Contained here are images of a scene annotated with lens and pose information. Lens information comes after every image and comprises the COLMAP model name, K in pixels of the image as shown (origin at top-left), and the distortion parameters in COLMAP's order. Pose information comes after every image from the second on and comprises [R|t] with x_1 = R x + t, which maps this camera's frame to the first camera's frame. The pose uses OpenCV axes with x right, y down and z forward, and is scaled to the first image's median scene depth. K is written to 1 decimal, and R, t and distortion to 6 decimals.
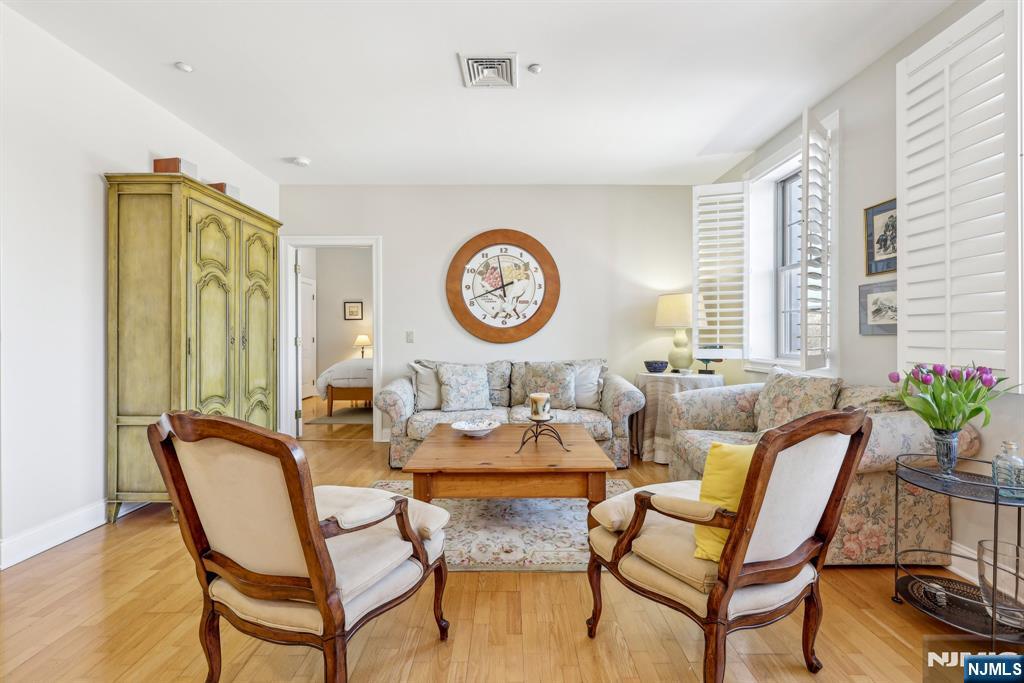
lens RADIAL K [[421.3, 0, 513.3], [0, 421.3, 337.3], [0, 0, 1]] dist [-0.000886, -0.000224]
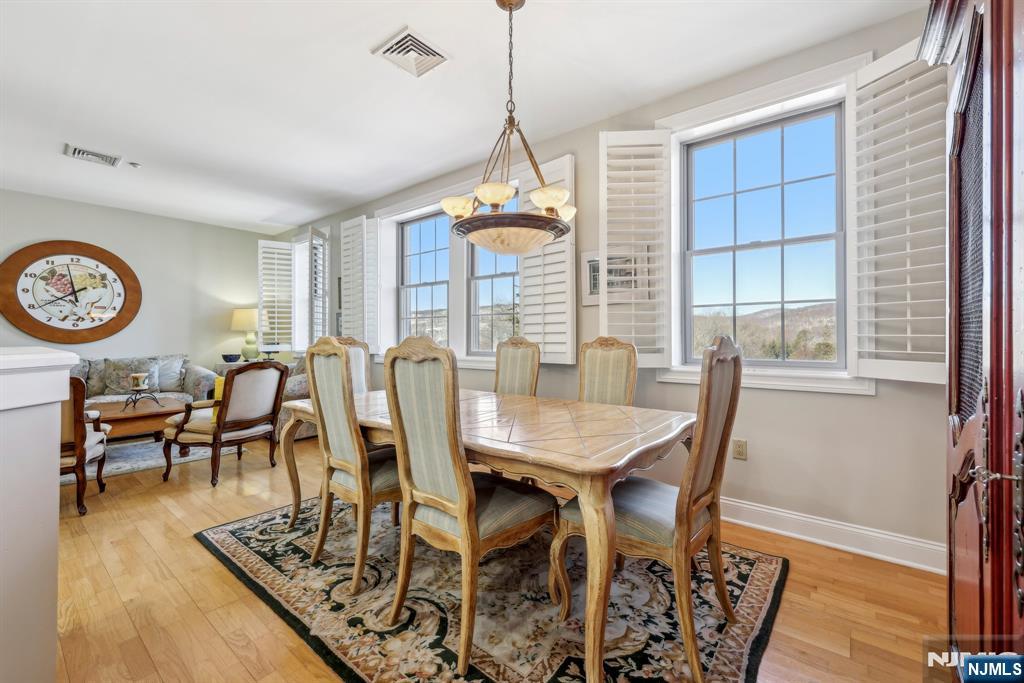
lens RADIAL K [[414.1, 0, 512.1], [0, 414.1, 332.8], [0, 0, 1]] dist [-0.002076, -0.000766]
pose [[0.640897, 0.005279, 0.767609, -0.128520], [0.003718, 0.999943, -0.009982, 0.000603], [-0.767618, 0.009251, 0.640841, -0.630680]]
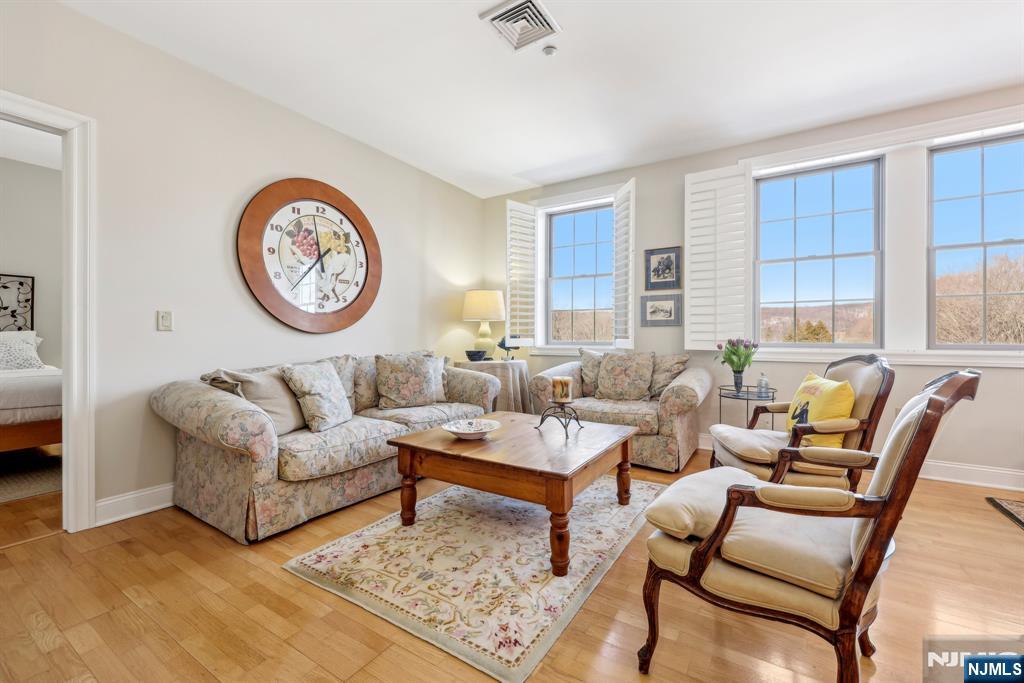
lens RADIAL K [[421.3, 0, 513.3], [0, 421.3, 337.3], [0, 0, 1]] dist [-0.000886, -0.000224]
pose [[0.541373, -0.000076, 0.840783, -0.506581], [0.000580, 1.000000, -0.000284, 0.022988], [-0.840782, 0.000641, 0.541373, 0.328763]]
